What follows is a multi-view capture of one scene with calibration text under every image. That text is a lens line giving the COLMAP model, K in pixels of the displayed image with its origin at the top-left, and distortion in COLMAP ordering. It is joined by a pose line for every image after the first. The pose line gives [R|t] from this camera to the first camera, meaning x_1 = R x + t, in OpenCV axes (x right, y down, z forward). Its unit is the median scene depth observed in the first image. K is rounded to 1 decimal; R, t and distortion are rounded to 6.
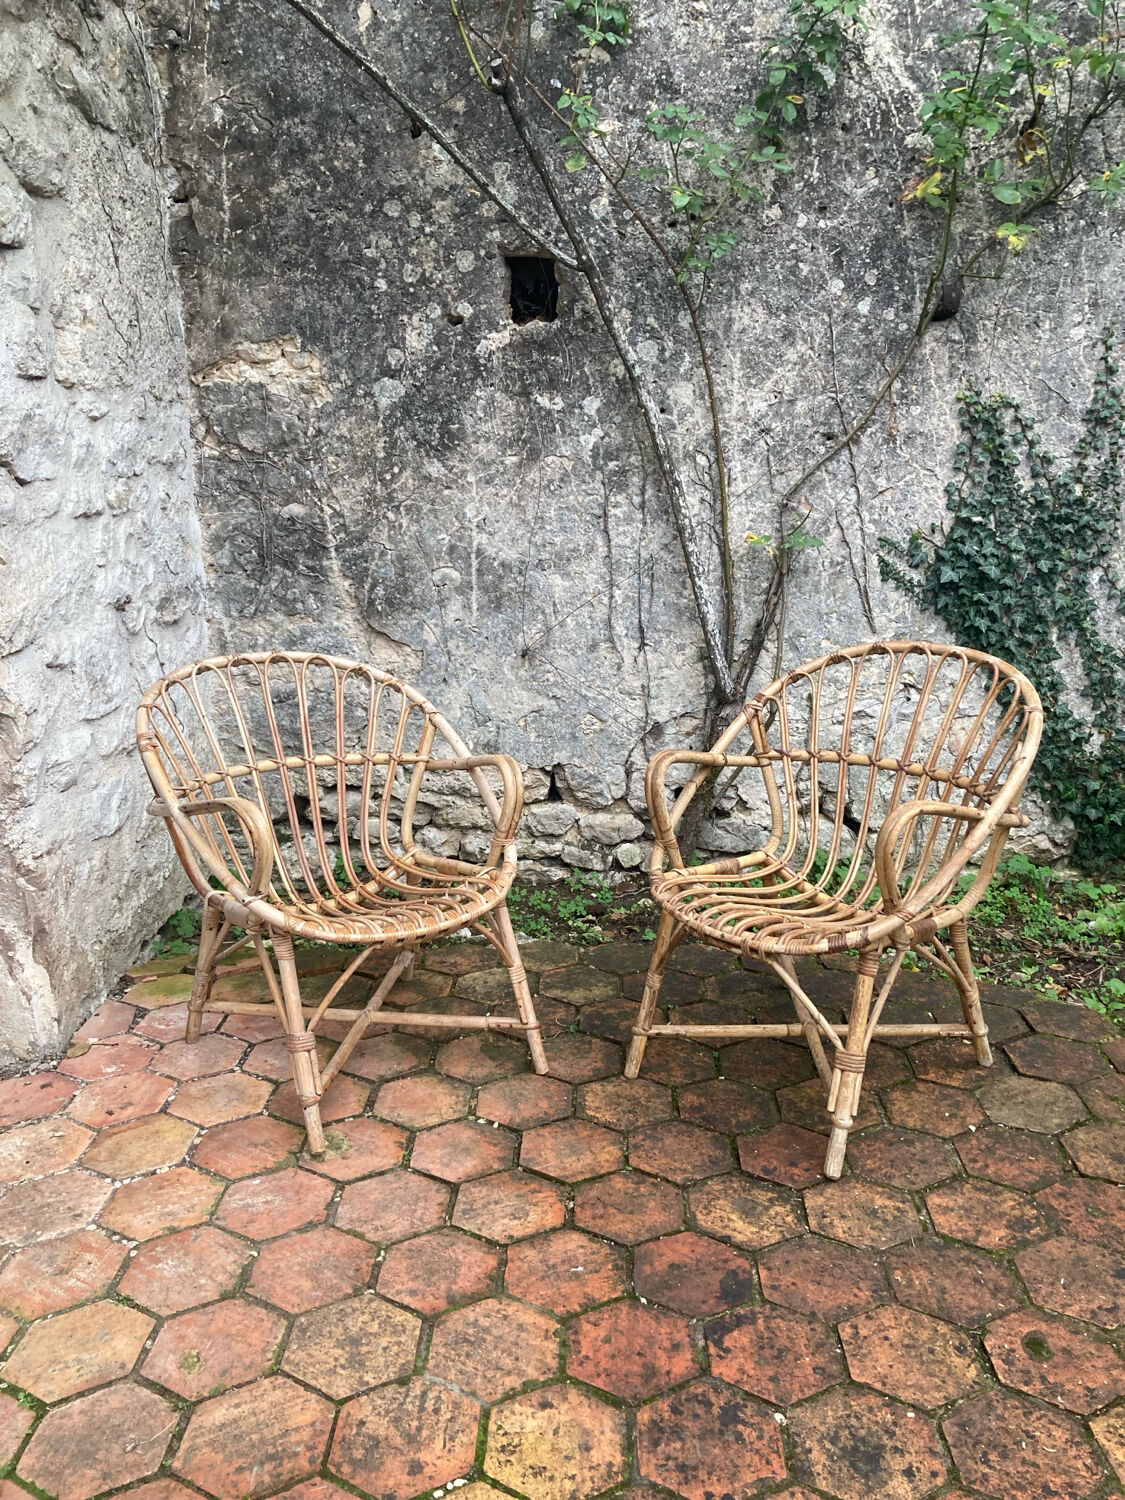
lens RADIAL K [[1237.9, 0, 594.9], [0, 1237.9, 740.8], [0, 0, 1]] dist [0.025267, -0.032483]
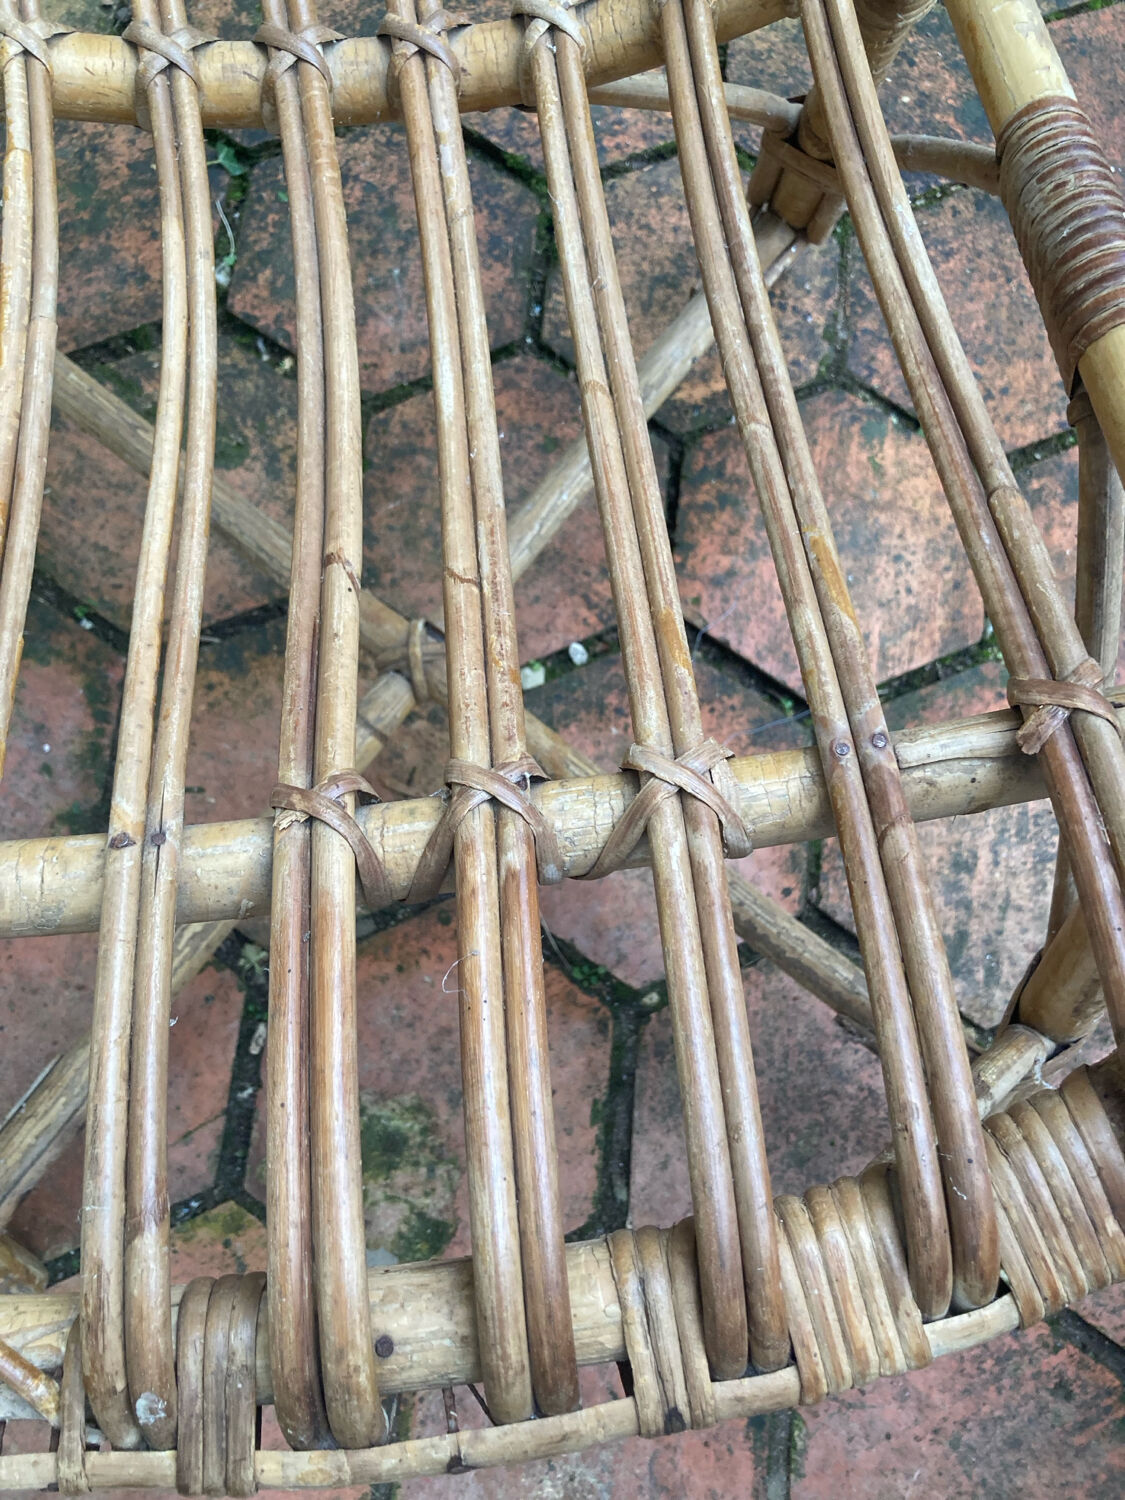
lens RADIAL K [[1241.1, 0, 571.9], [0, 1241.1, 761.3], [0, 0, 1]] dist [0.008198, -0.005482]
pose [[0.573014, -0.787761, 0.226027, -0.115736], [0.169418, 0.383699, 0.907784, 0.025744], [-0.801843, -0.481880, 0.353326, 0.590946]]
